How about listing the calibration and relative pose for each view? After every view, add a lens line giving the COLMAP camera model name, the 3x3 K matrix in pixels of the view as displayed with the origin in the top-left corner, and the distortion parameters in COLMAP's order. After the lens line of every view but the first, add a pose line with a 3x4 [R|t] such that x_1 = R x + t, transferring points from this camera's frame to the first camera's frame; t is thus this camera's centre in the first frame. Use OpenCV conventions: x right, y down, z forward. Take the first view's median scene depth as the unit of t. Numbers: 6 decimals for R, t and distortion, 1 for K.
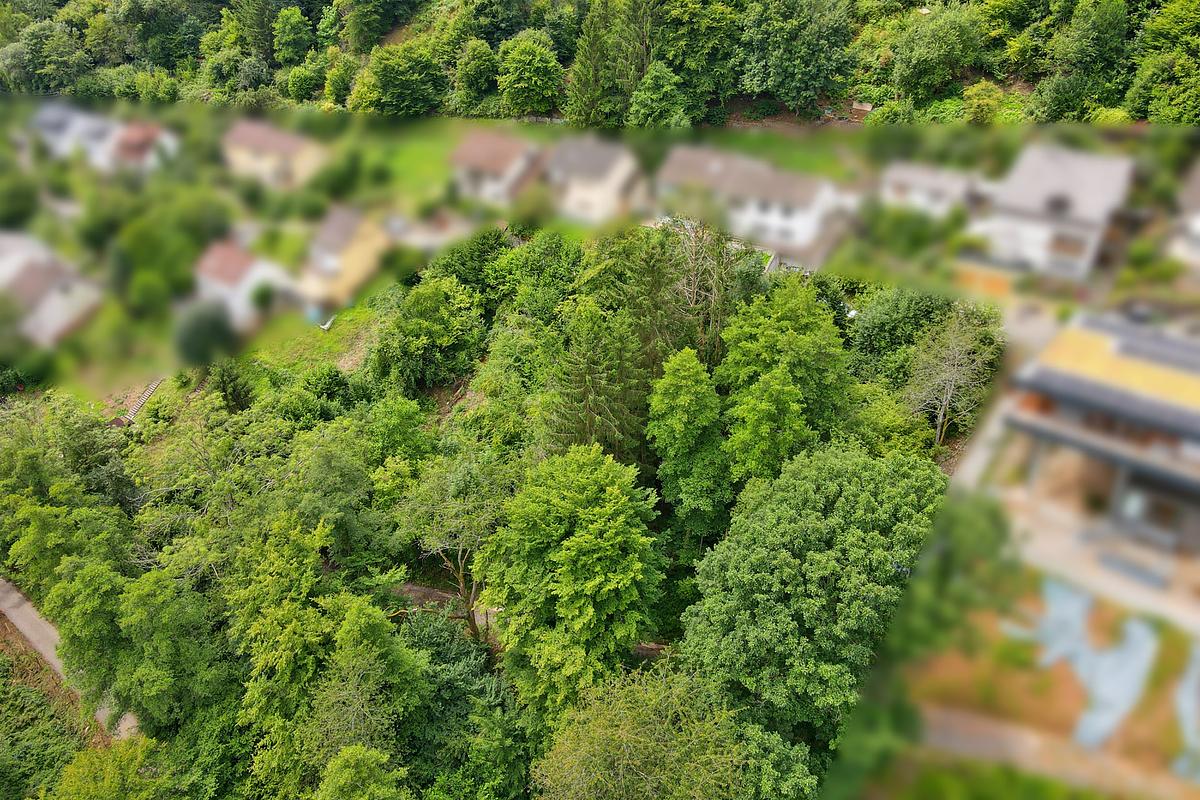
lens RADIAL K [[881.8, 0, 596.5], [0, 881.8, 406.8], [0, 0, 1]] dist [0.000799, -0.001714]
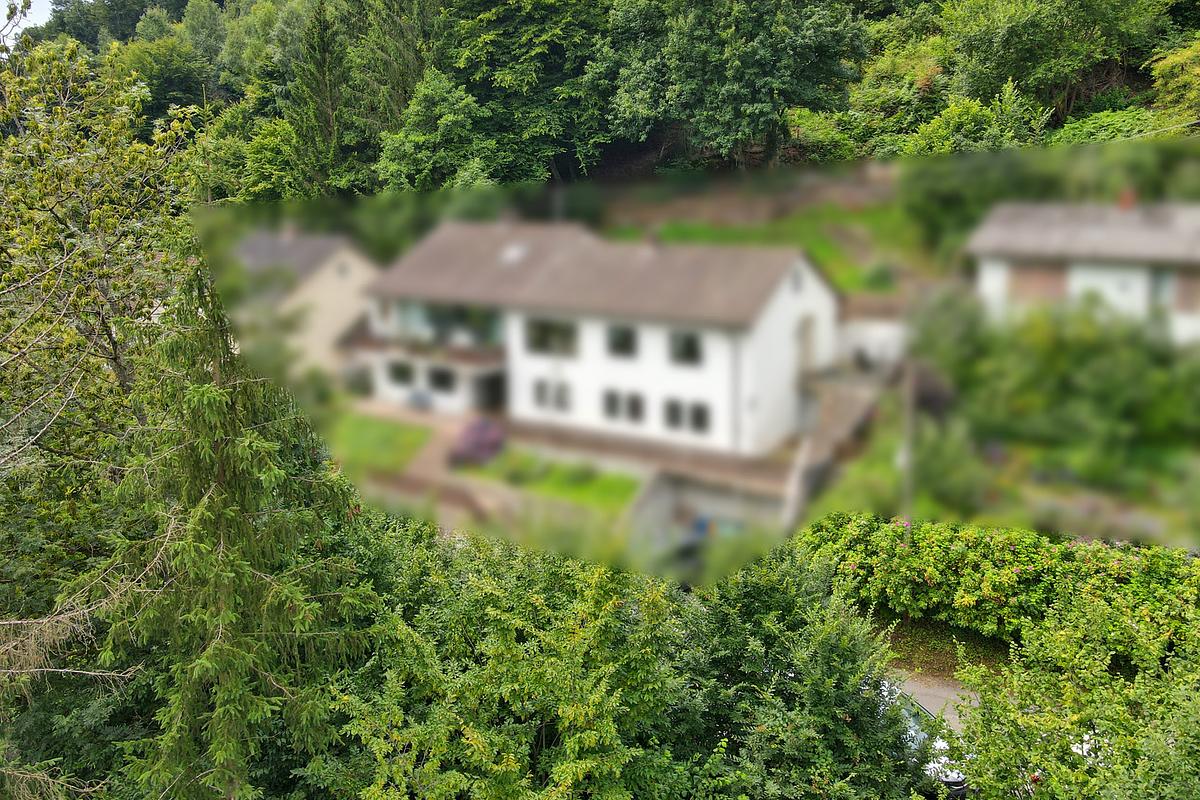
lens RADIAL K [[881.8, 0, 595.9], [0, 881.8, 393.2], [0, 0, 1]] dist [0.000799, -0.001714]
pose [[0.999450, 0.007092, -0.032408, 0.172640], [-0.016503, 0.953724, -0.300231, -0.095243], [0.028779, 0.300601, 0.953316, 0.620449]]
